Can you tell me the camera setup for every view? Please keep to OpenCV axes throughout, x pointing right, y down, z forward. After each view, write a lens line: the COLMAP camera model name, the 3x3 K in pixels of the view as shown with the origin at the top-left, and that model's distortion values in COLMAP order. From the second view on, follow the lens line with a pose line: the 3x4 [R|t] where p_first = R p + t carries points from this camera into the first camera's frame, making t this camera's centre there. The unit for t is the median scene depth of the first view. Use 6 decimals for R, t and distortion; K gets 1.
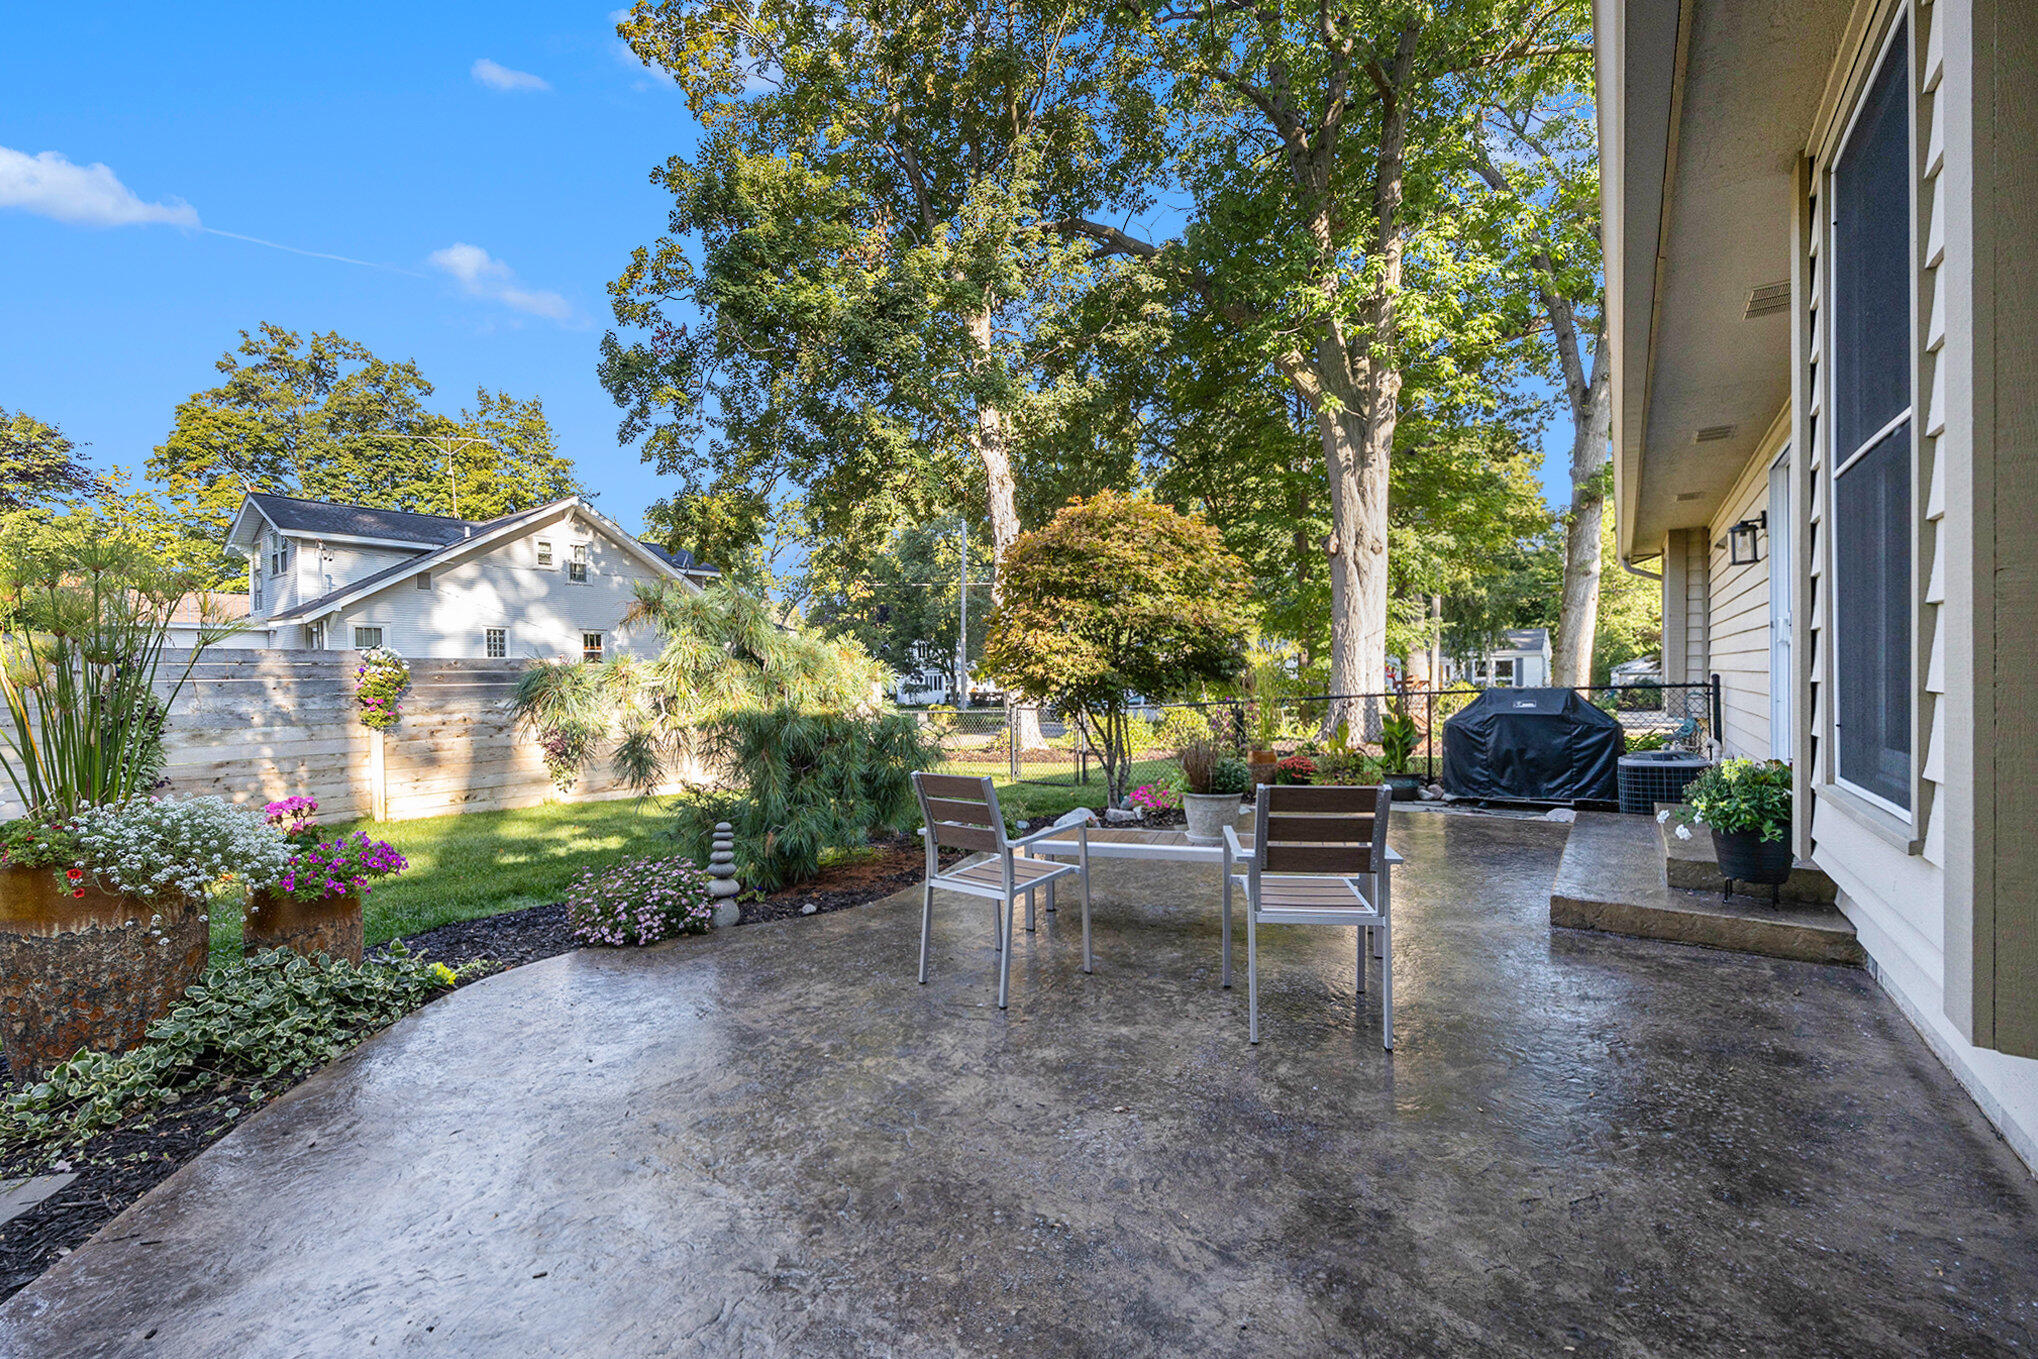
lens RADIAL K [[831.2, 0, 1021.3], [0, 831.2, 681.4], [0, 0, 1]] dist [0.005526, -0.000145]
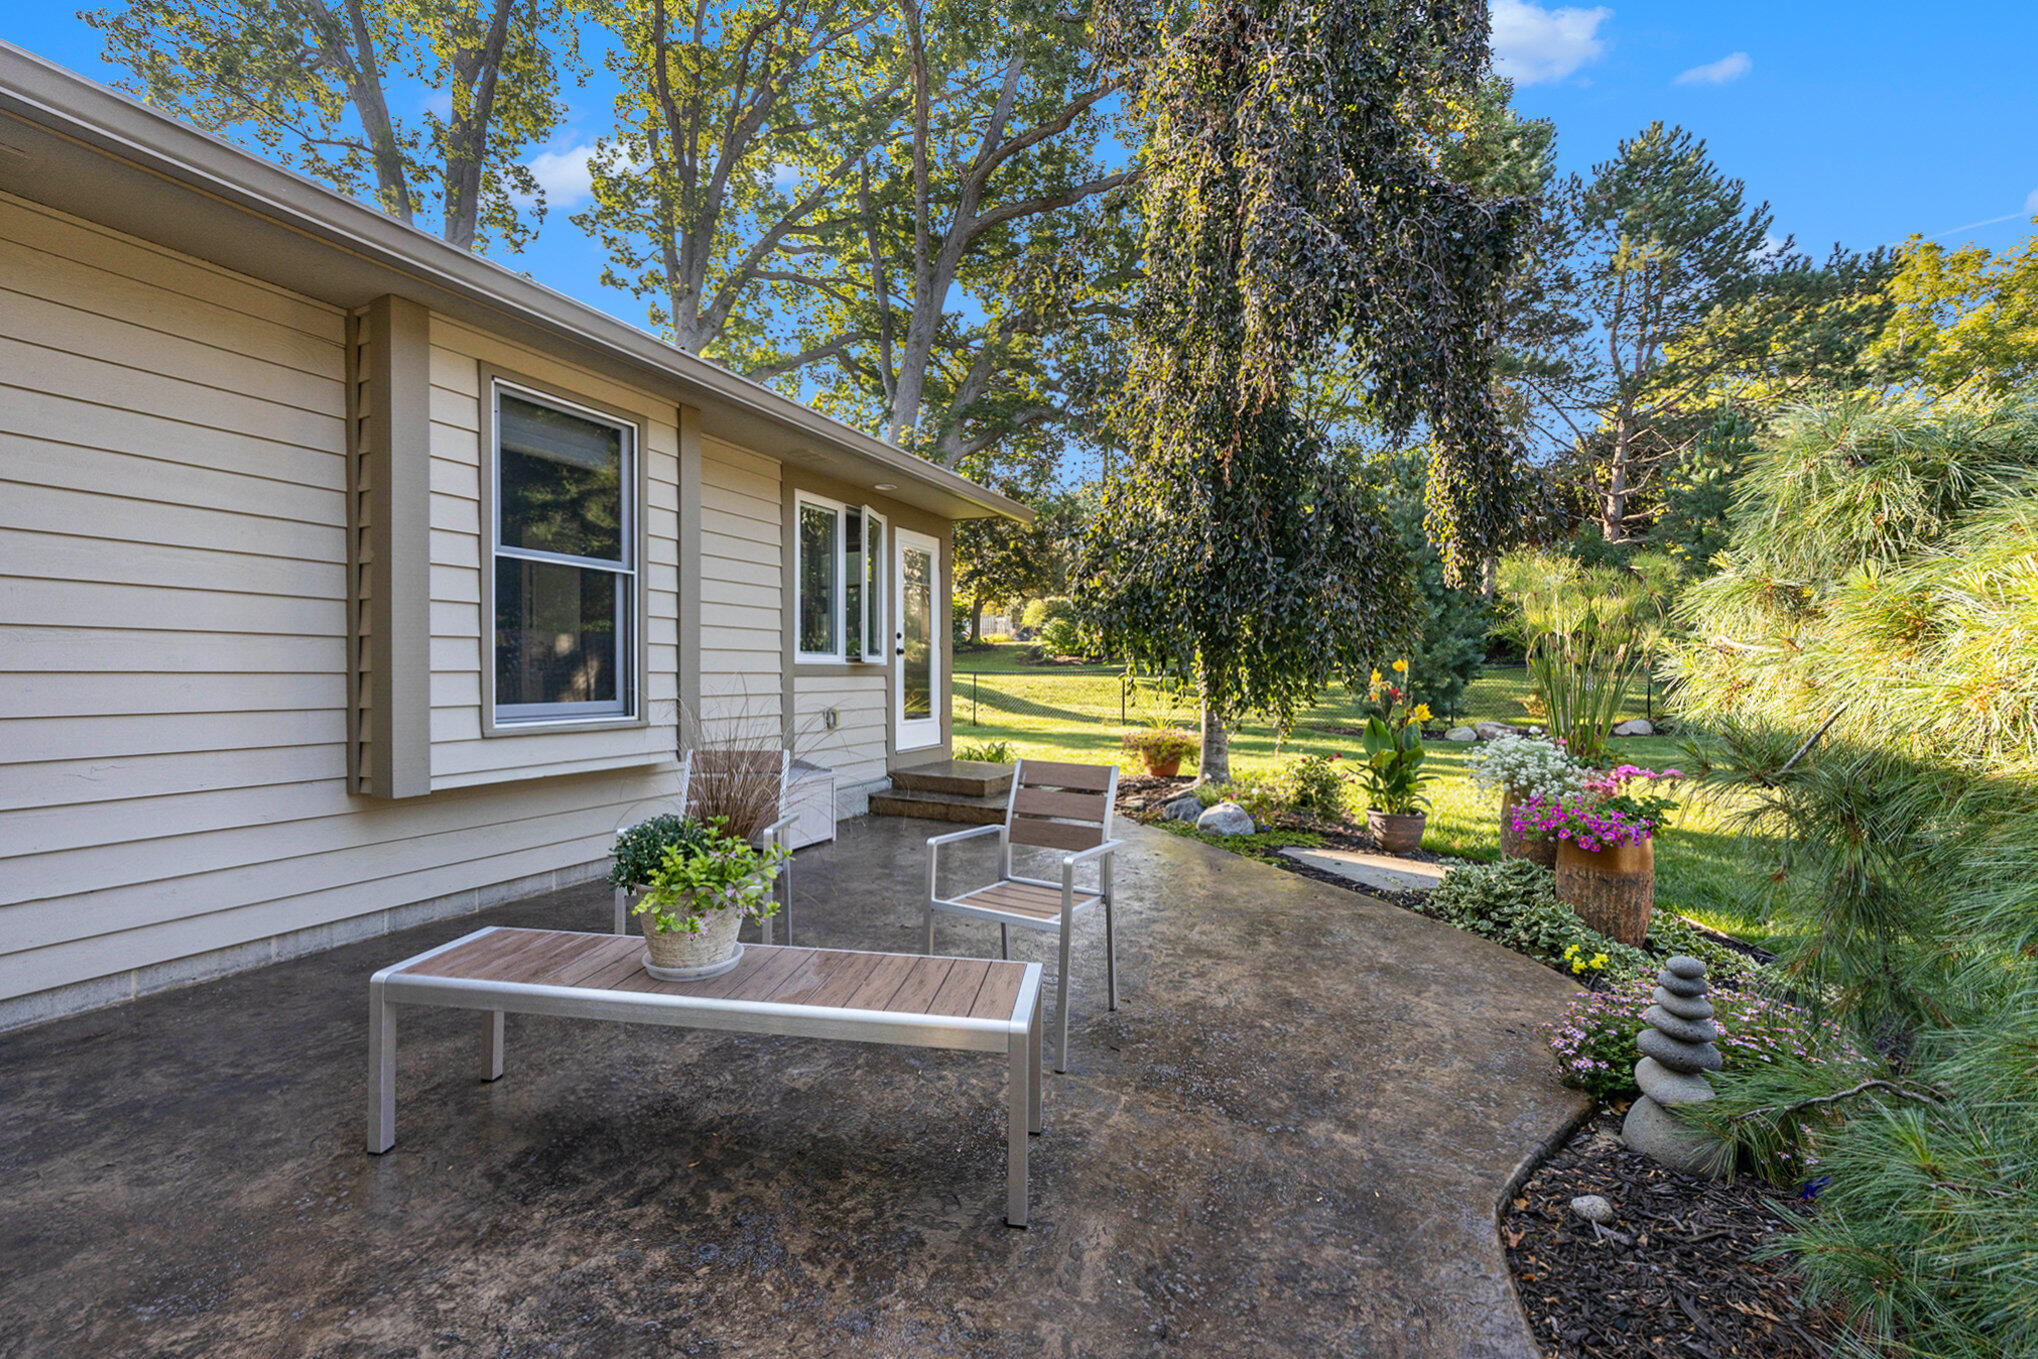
lens RADIAL K [[831.2, 0, 1012.8], [0, 831.2, 674.3], [0, 0, 1]] dist [0.005526, -0.000145]
pose [[-0.981707, 0.007058, -0.190267, 0.144182], [0.005004, 0.999924, 0.011275, -0.001275], [0.190332, 0.010117, -0.981668, 1.759545]]
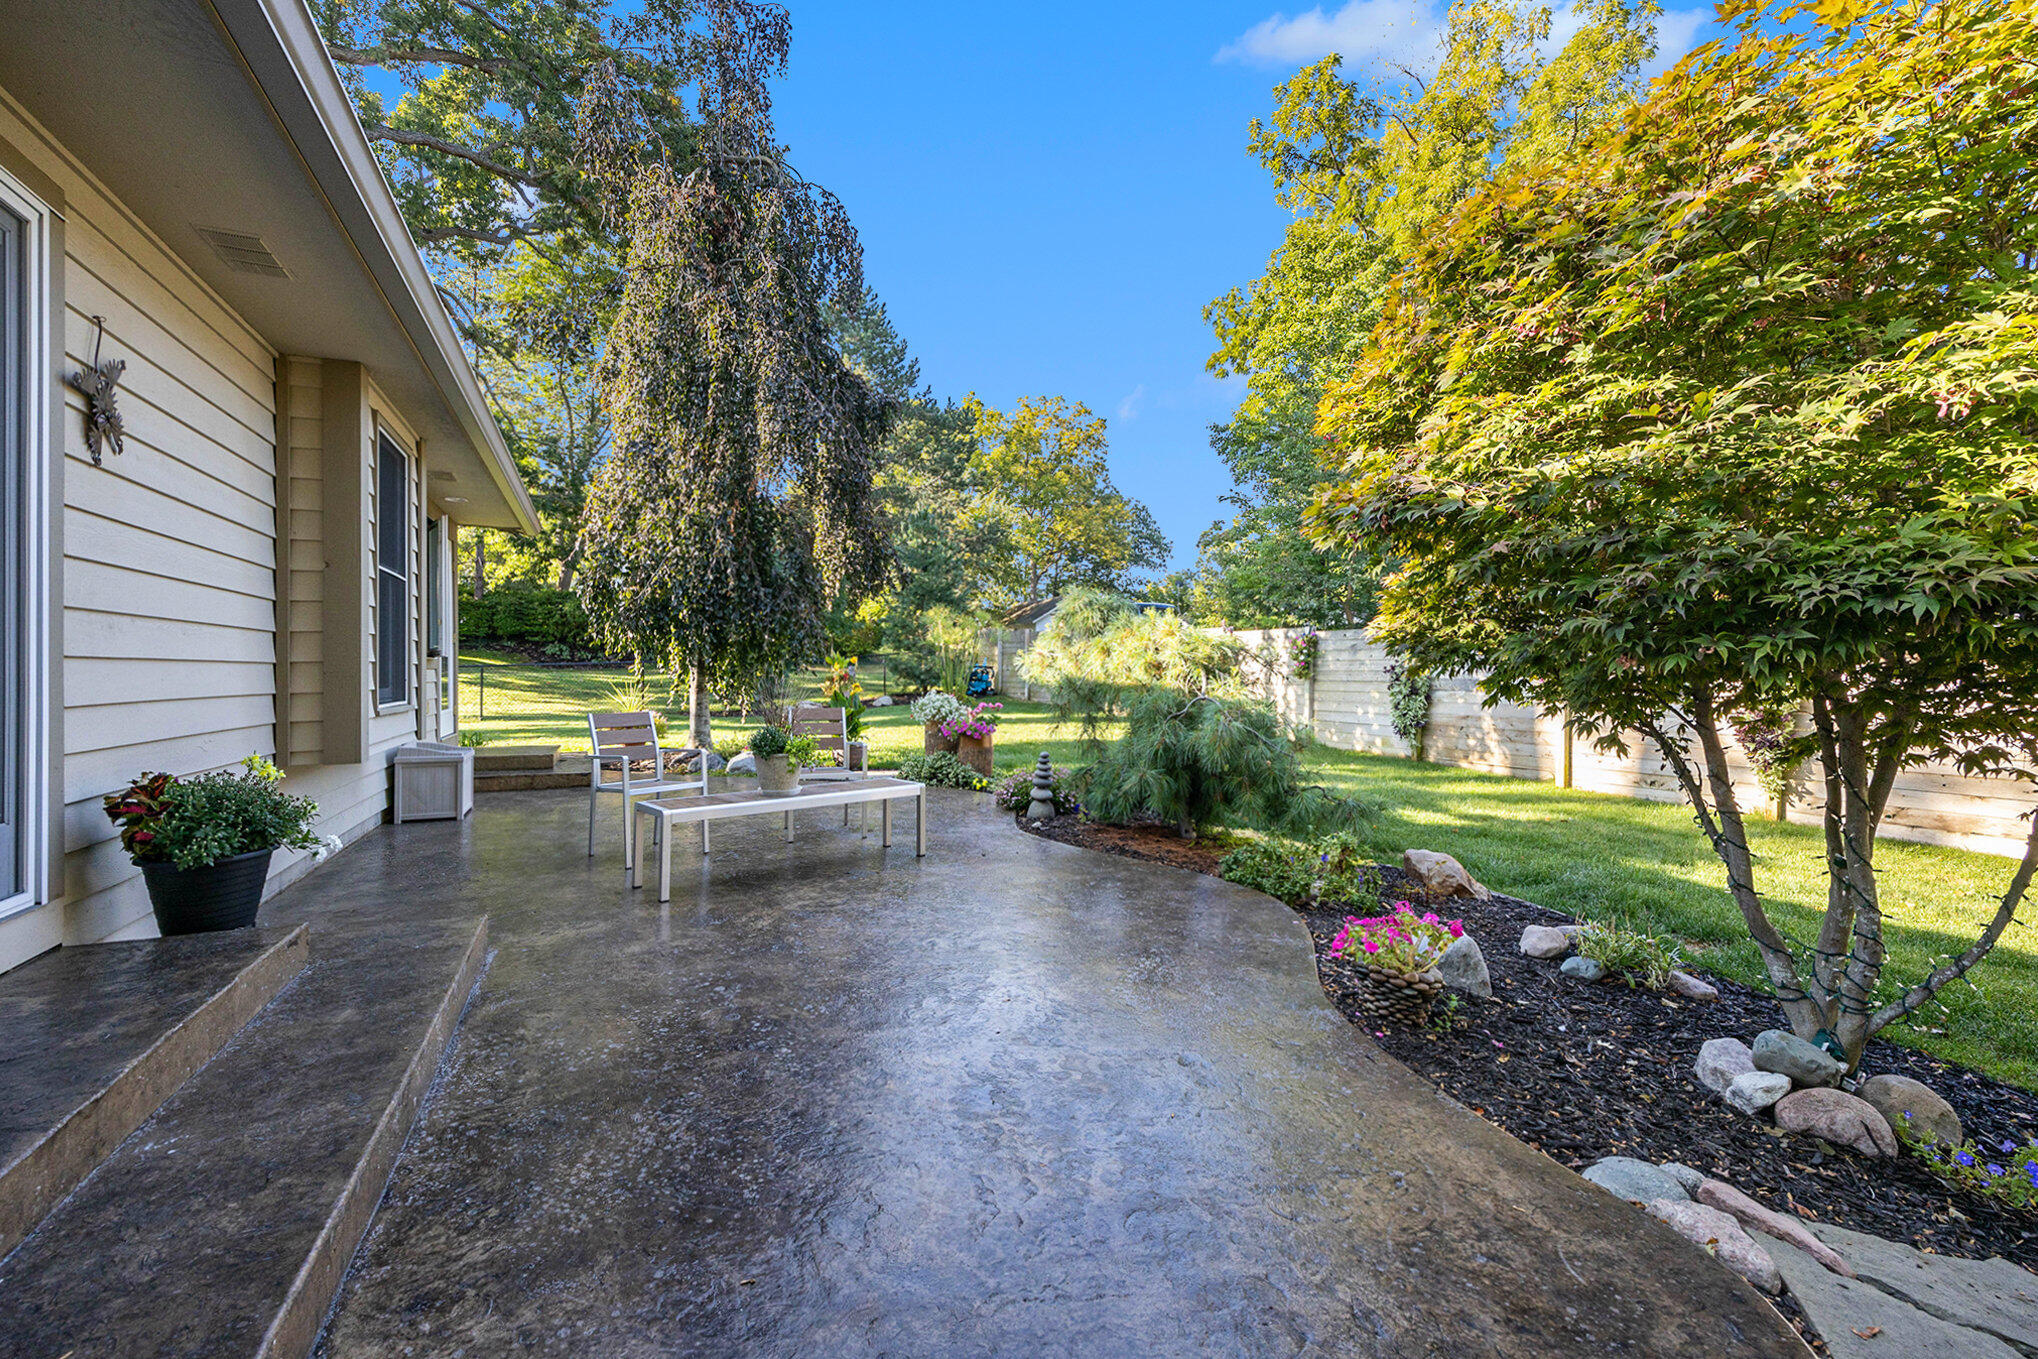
lens RADIAL K [[831.2, 0, 1019.2], [0, 831.2, 665.7], [0, 0, 1]] dist [0.005526, -0.000145]
pose [[-0.462537, 0.015201, -0.886470, 1.362289], [0.007675, 0.999884, 0.013142, -0.008524], [0.886567, -0.000725, -0.462600, 2.121312]]
